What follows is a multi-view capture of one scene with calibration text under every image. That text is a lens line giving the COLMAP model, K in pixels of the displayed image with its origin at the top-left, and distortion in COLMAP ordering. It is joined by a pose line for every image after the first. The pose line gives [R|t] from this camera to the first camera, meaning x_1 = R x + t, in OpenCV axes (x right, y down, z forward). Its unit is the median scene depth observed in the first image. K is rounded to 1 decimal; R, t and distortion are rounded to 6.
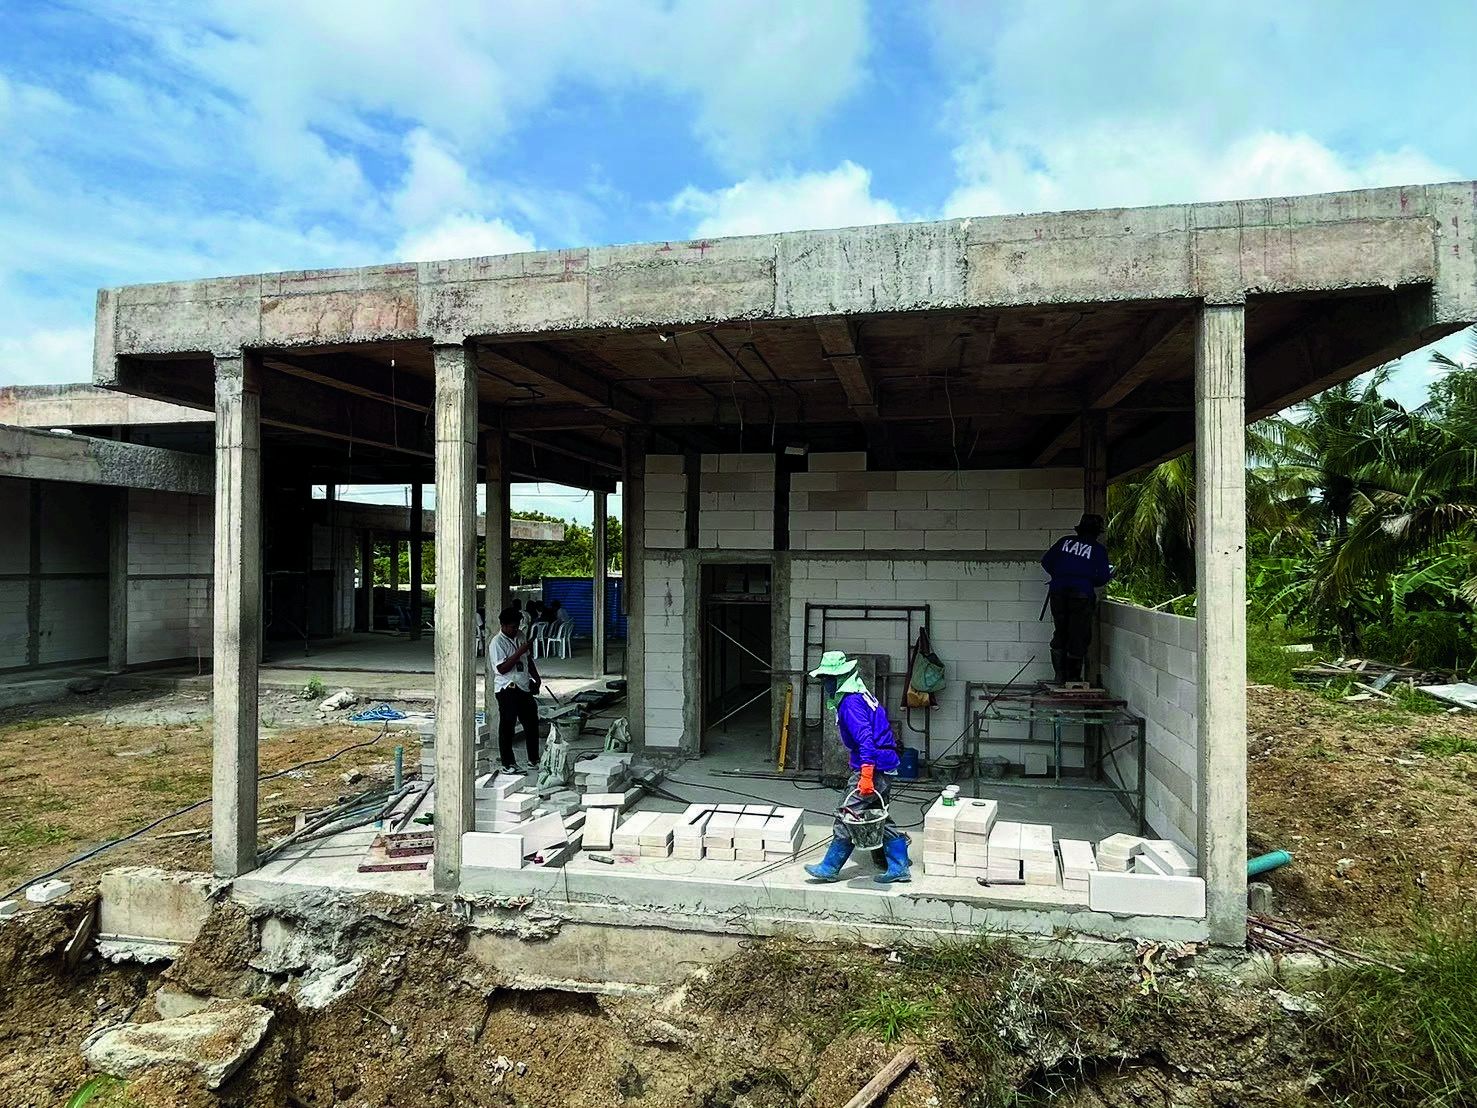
lens RADIAL K [[947.8, 0, 738.6], [0, 947.8, 556.0], [0, 0, 1]] dist [-0.010846, -0.003964]
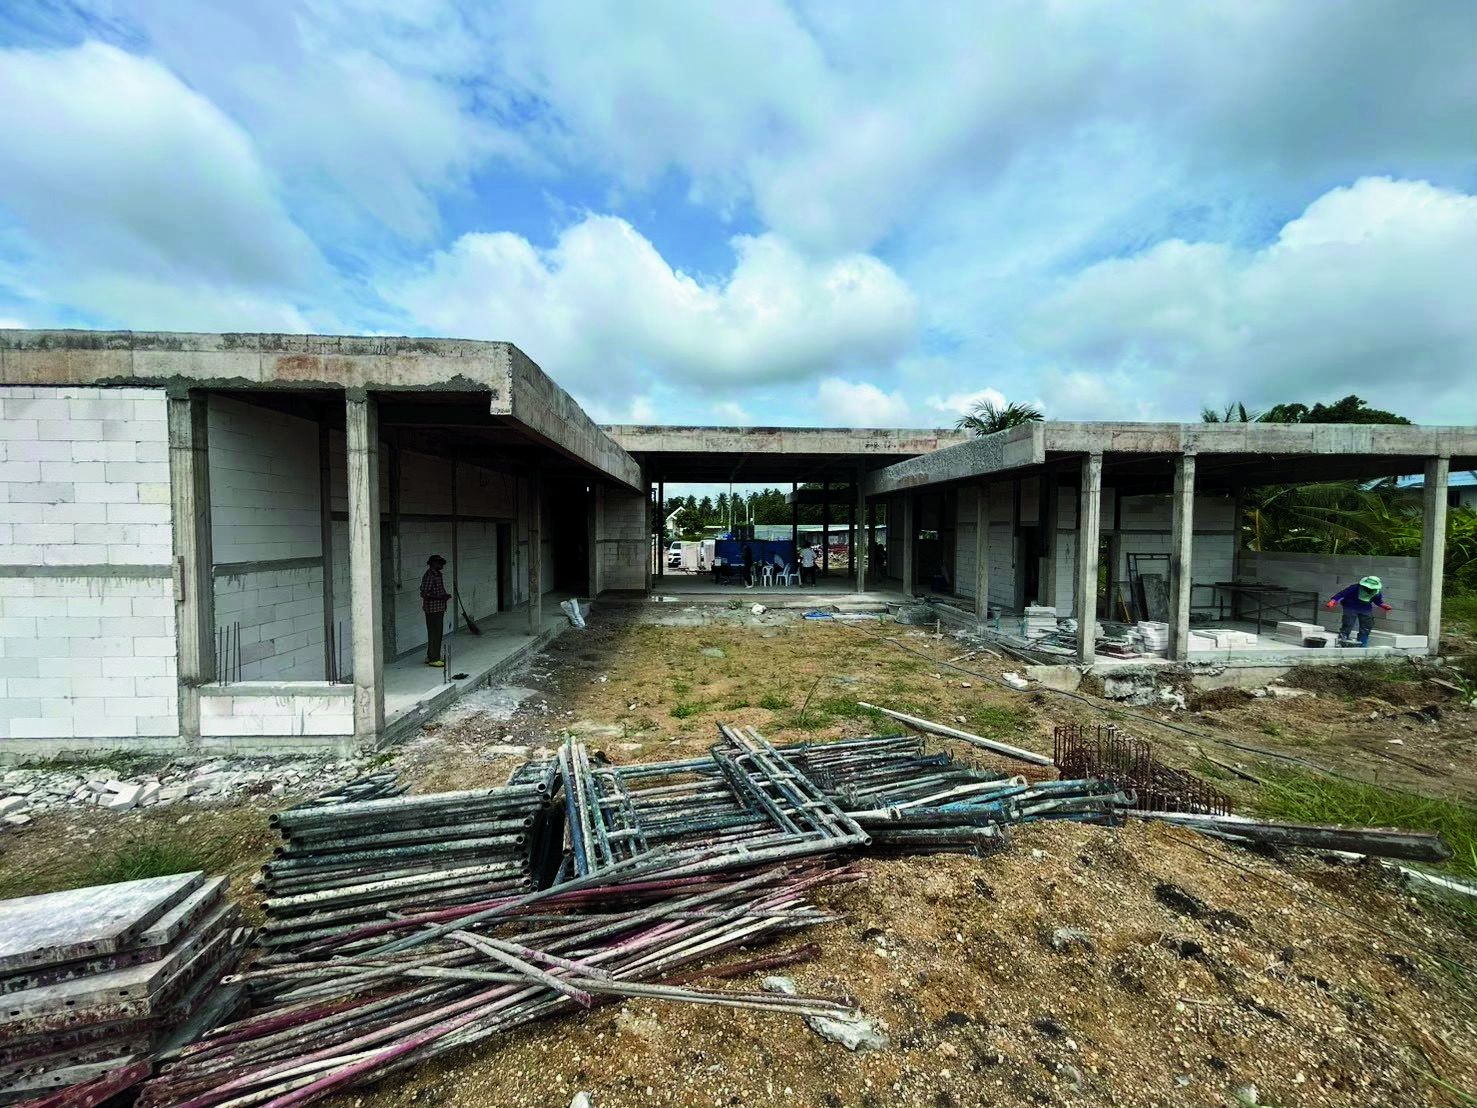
lens RADIAL K [[599.0, 0, 739.0], [0, 599.0, 551.8], [0, 0, 1]] dist [-0.010184, -0.000121]
pose [[0.967649, -0.009814, 0.252108, -1.926937], [-0.001812, 0.998947, 0.045843, -0.028441], [-0.252292, -0.044816, 0.966613, -0.294893]]
